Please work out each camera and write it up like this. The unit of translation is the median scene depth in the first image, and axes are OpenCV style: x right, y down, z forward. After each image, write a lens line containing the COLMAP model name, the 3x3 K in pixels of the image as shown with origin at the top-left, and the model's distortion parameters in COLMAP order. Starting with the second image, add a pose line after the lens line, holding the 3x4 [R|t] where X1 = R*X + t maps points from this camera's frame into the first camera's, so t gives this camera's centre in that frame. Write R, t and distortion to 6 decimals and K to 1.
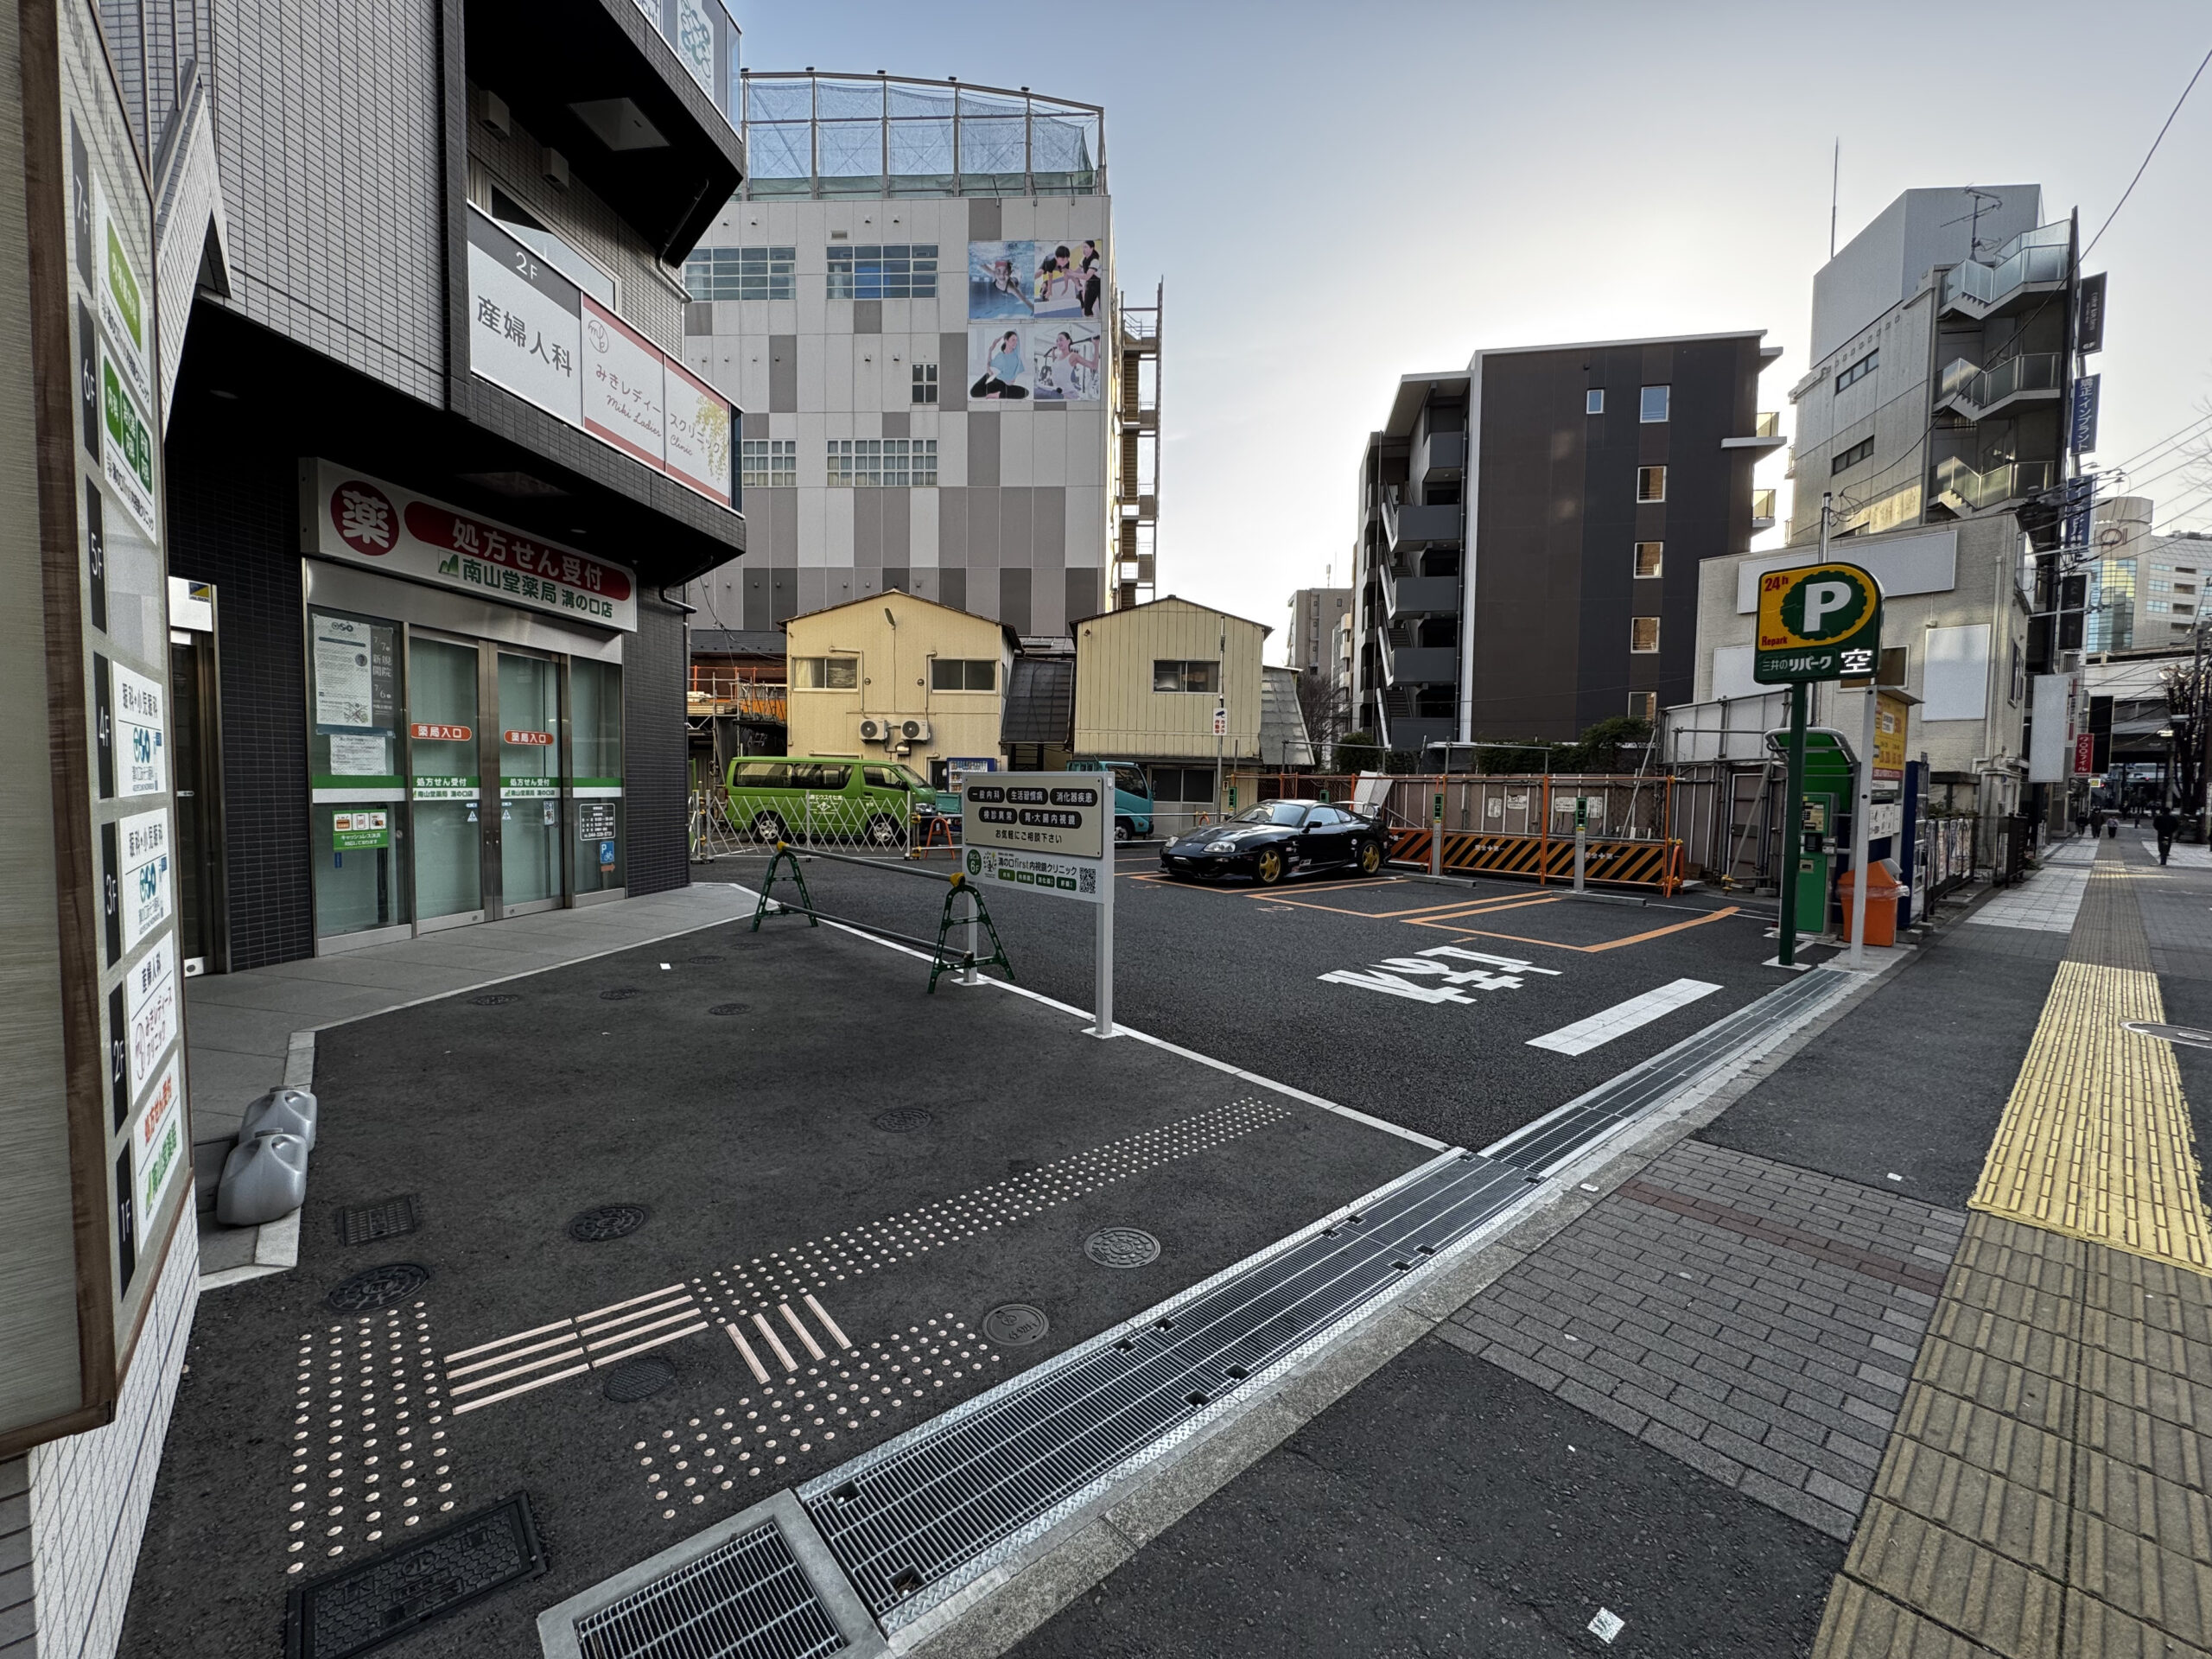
lens RADIAL K [[885.0, 0, 1096.9], [0, 885.0, 823.2], [0, 0, 1]] dist [-0.000781, -0.000074]
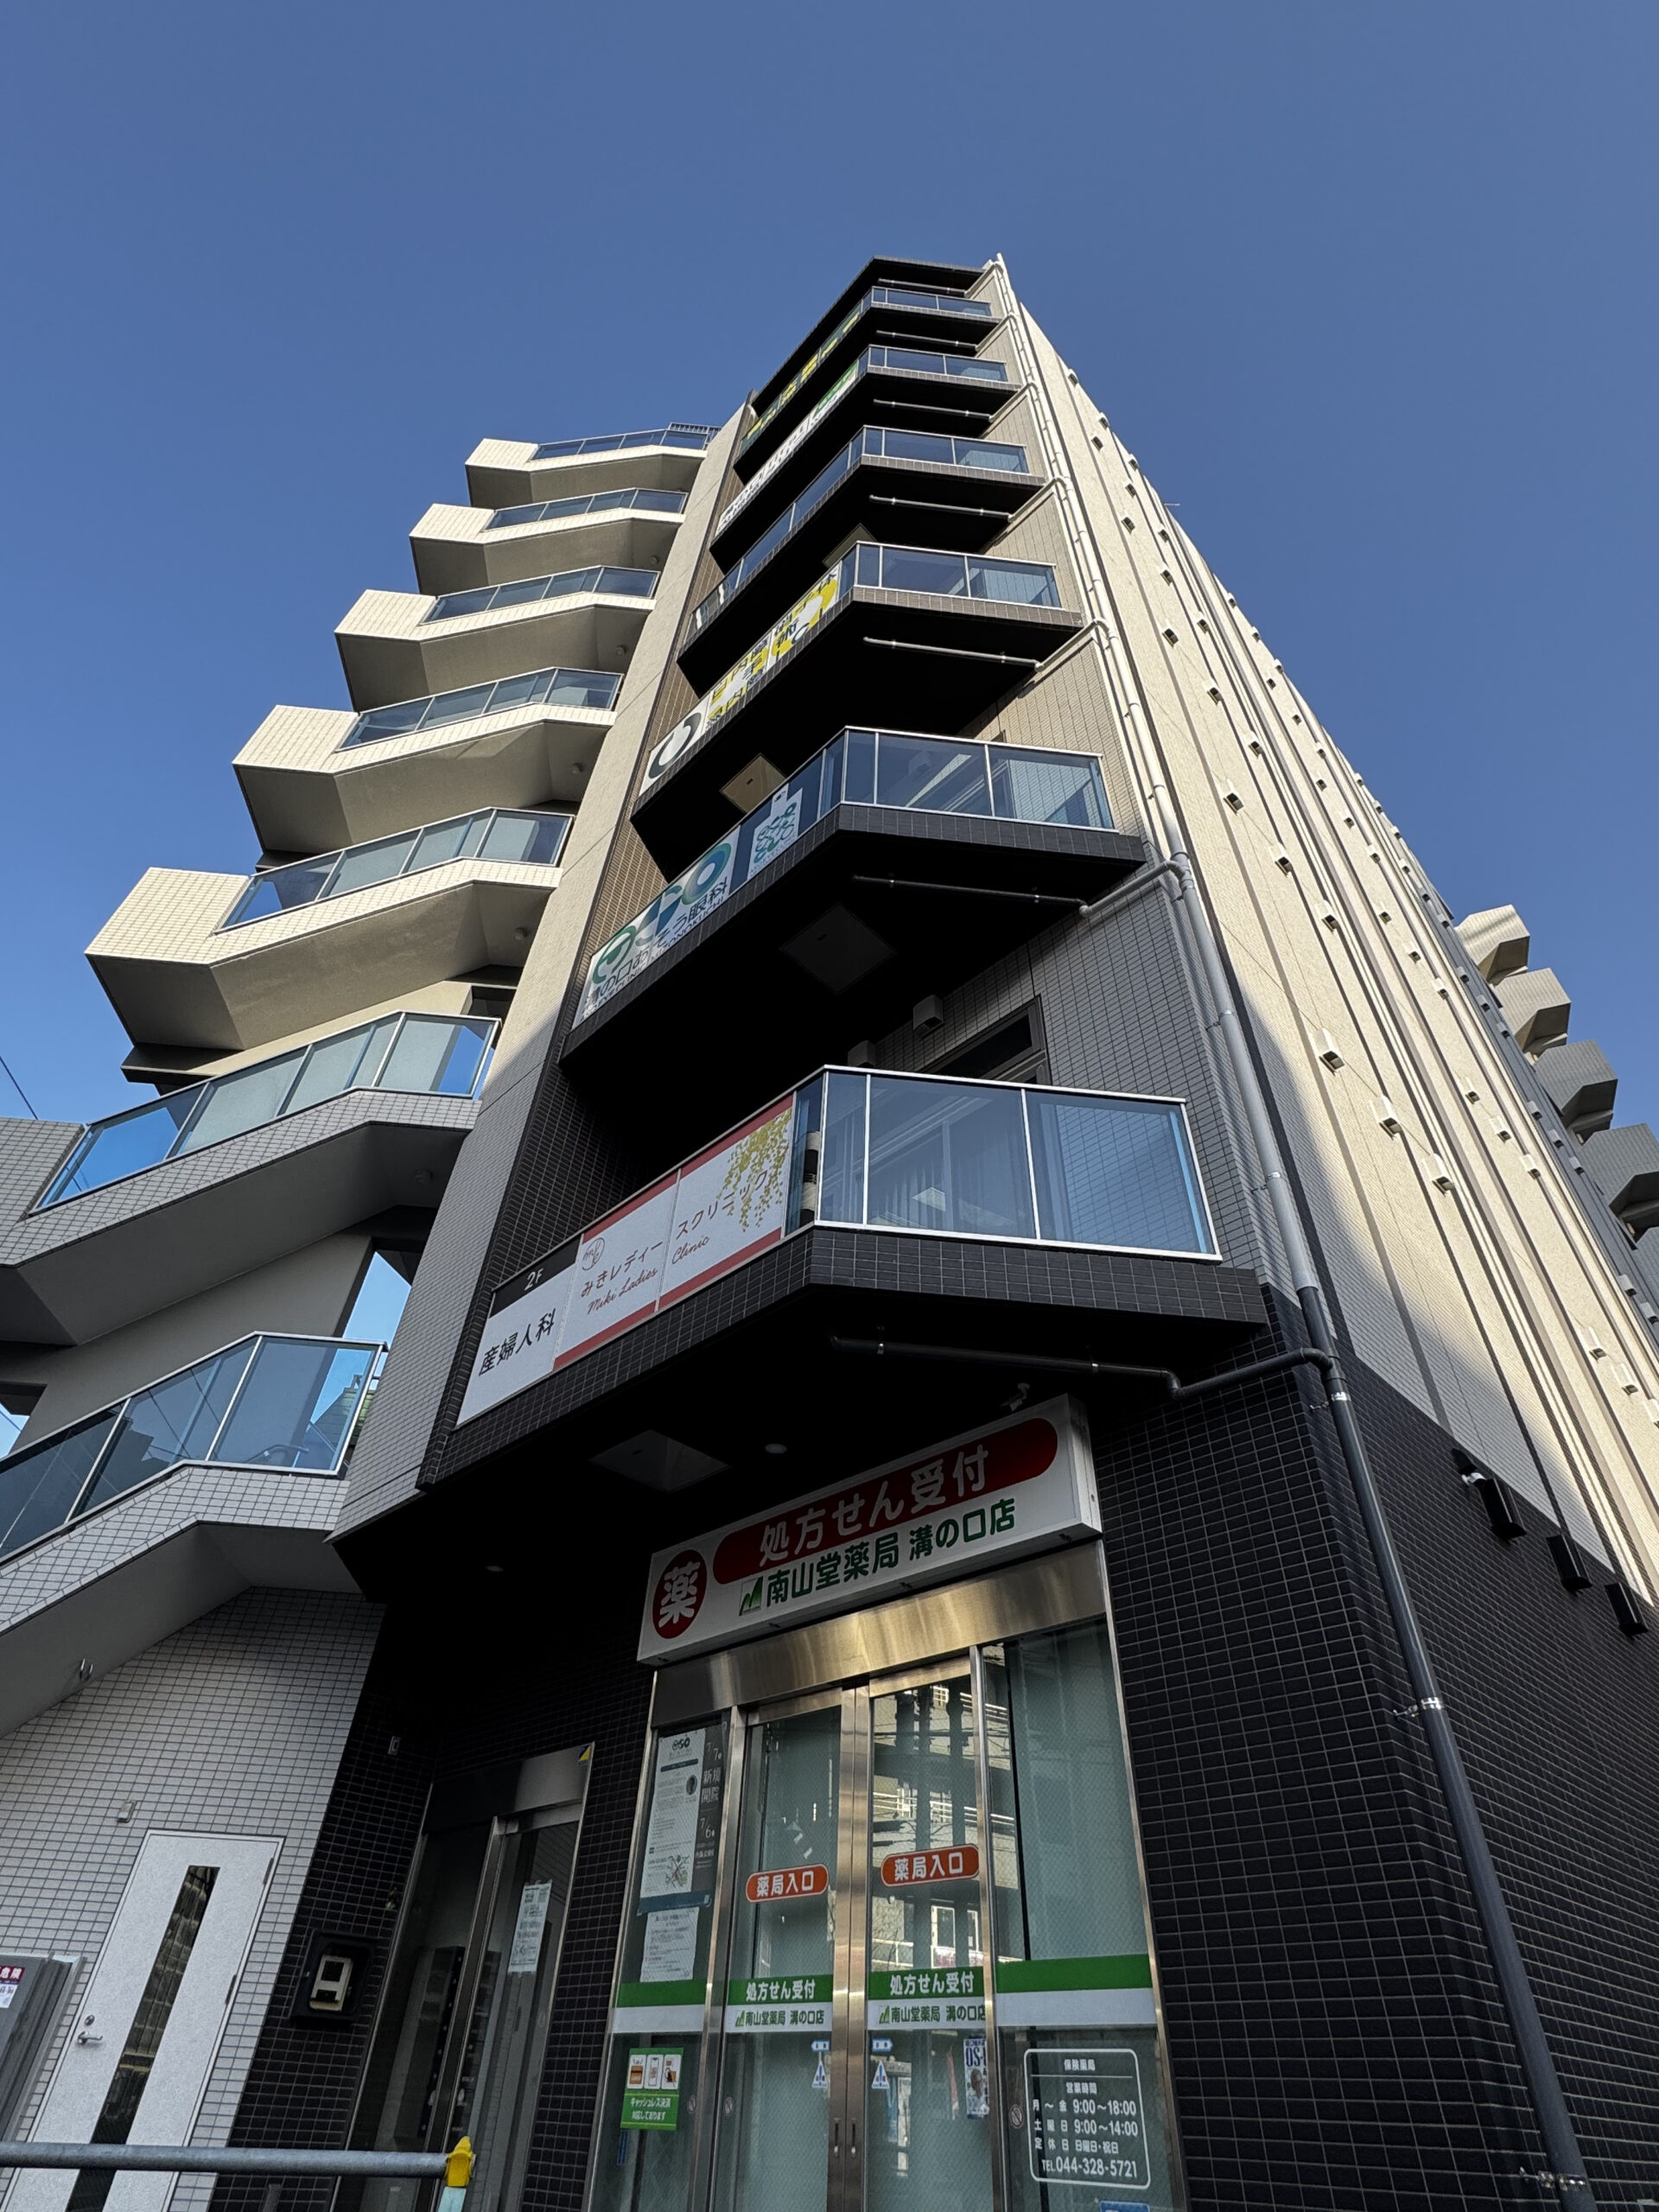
lens RADIAL K [[1120.4, 0, 827.9], [0, 1120.4, 1101.2], [0, 0, 1]] dist [0.000990, 0.000783]
pose [[-0.586479, -0.579413, -0.565971, -0.031048], [-0.088166, 0.740276, -0.666497, 0.007882], [0.805152, -0.340987, -0.485240, 1.728670]]
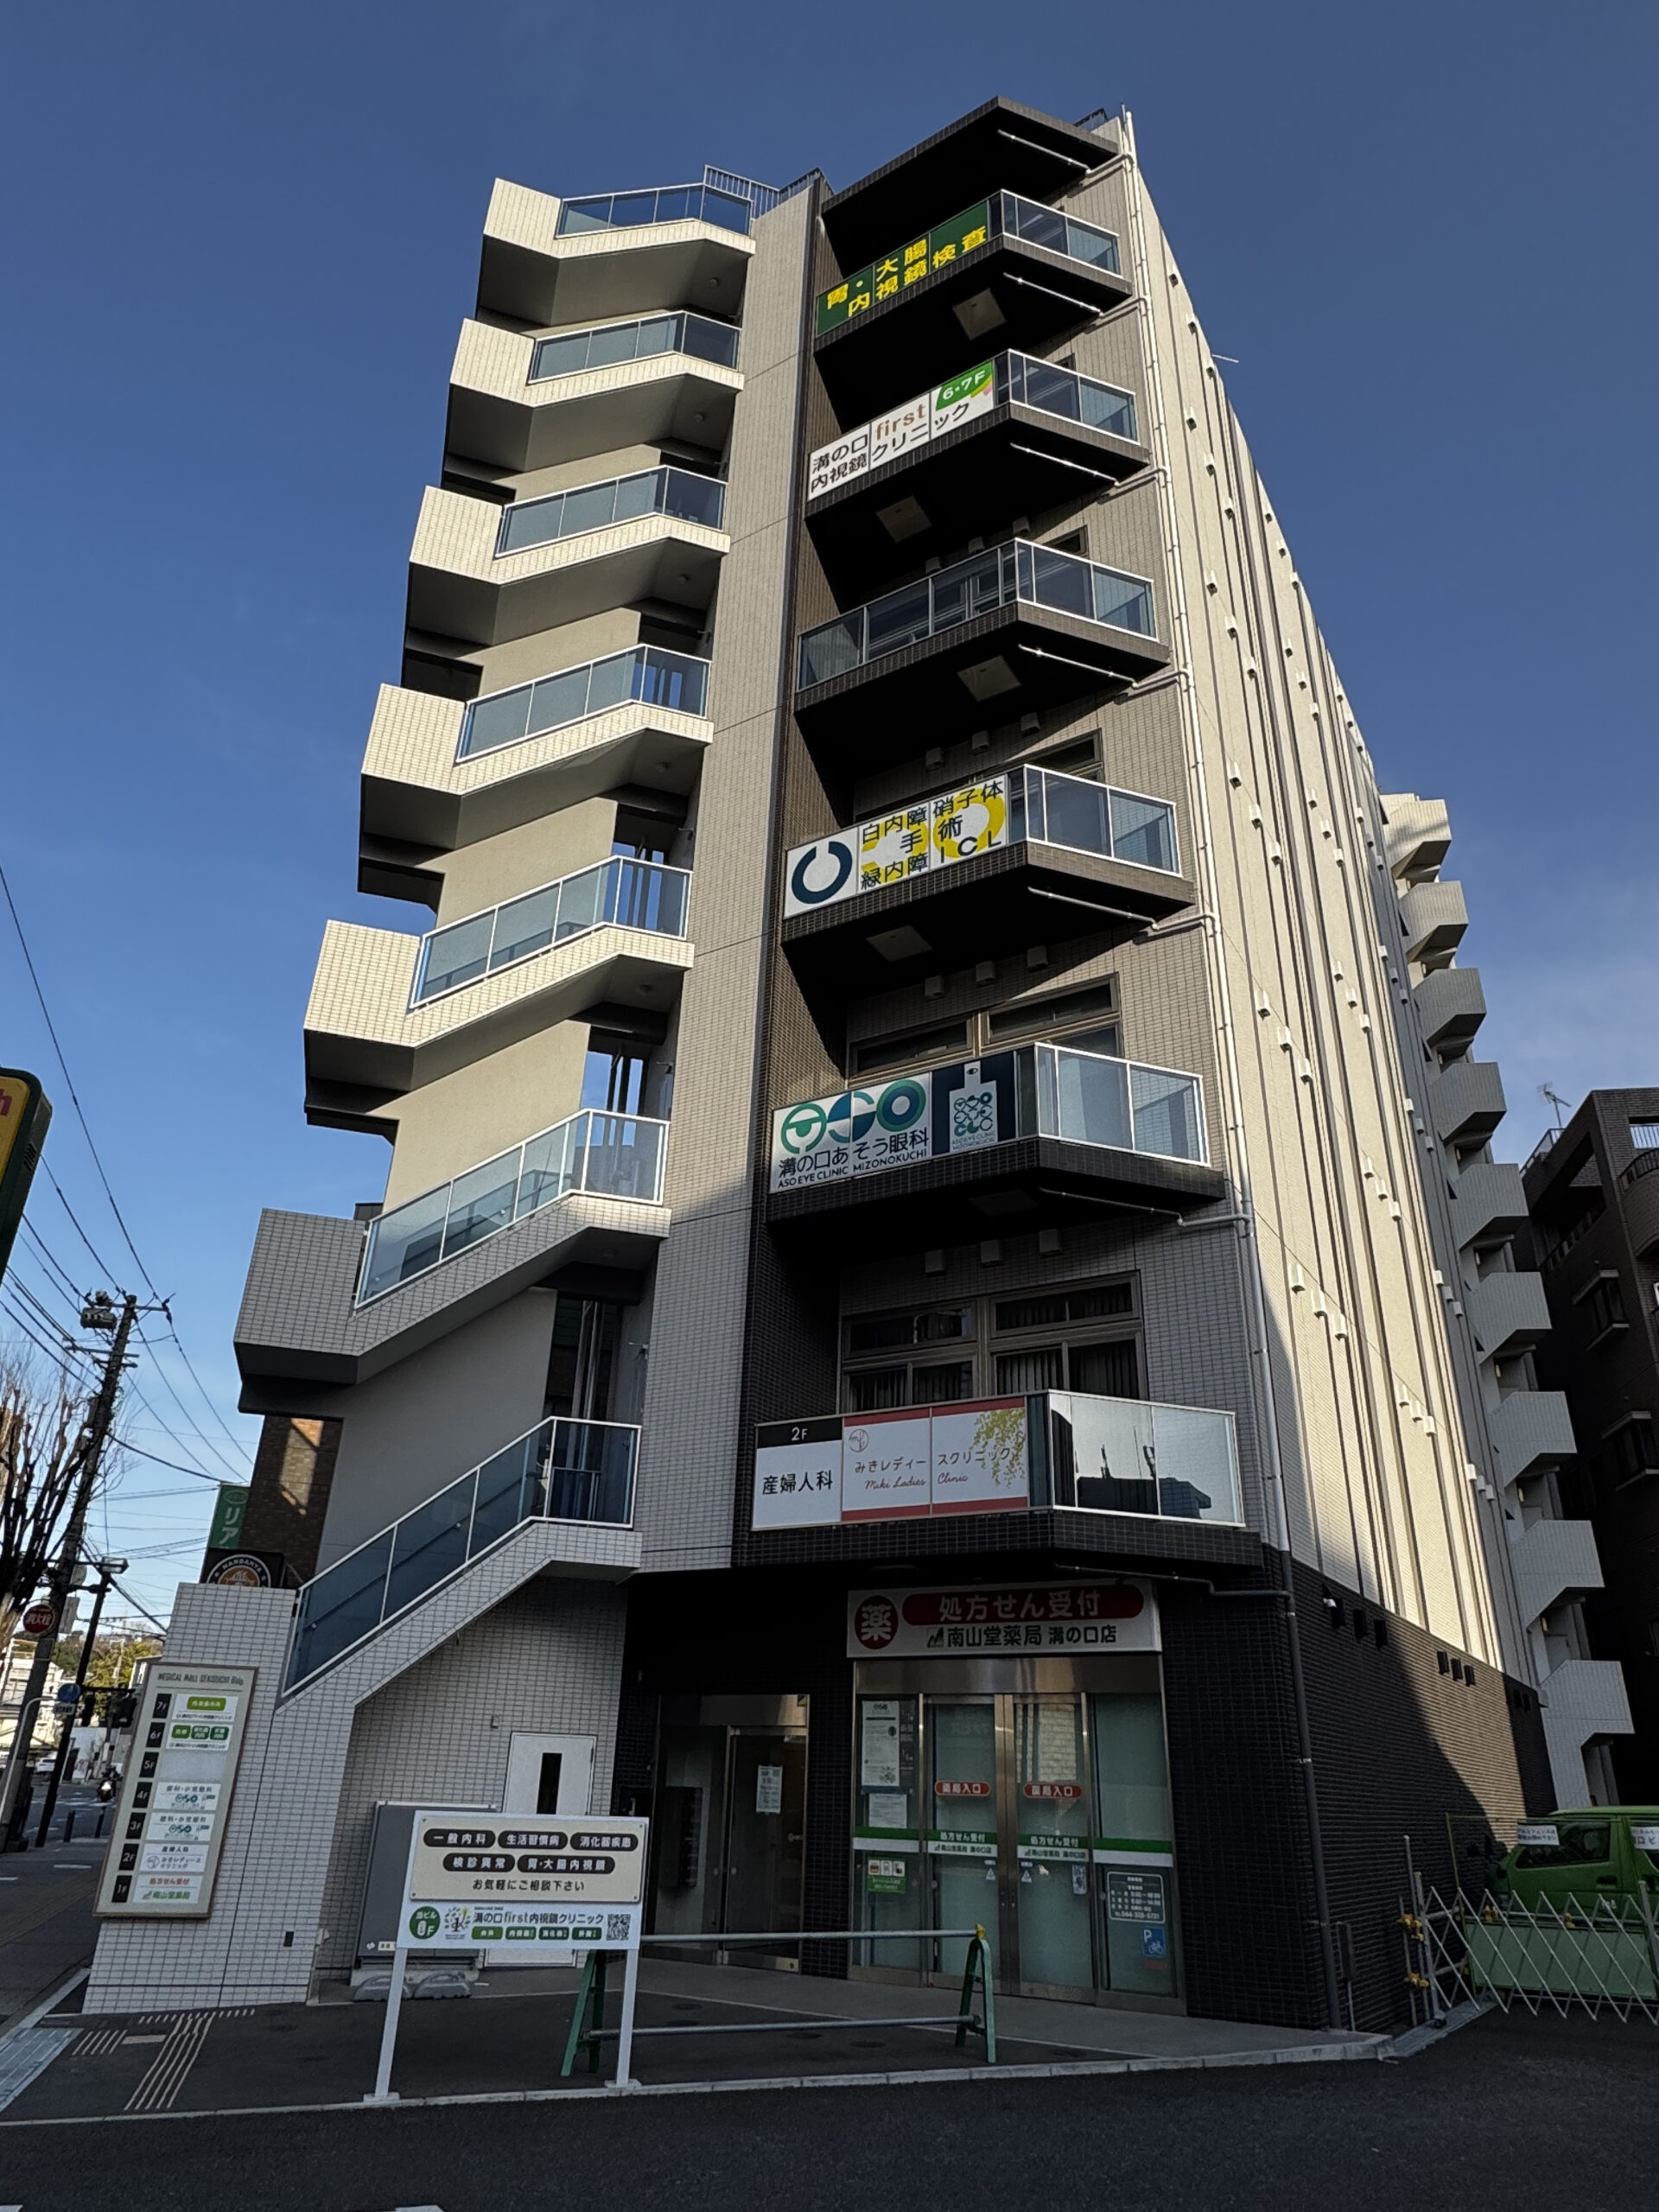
lens RADIAL K [[1414.4, 0, 828.9], [0, 1414.4, 1111.5], [0, 0, 1]] dist [0.002993, -0.000093]
pose [[-0.385947, -0.428587, -0.816920, 1.332368], [-0.080734, 0.897824, -0.432891, -0.091013], [0.918982, -0.101120, -0.381114, 1.800556]]
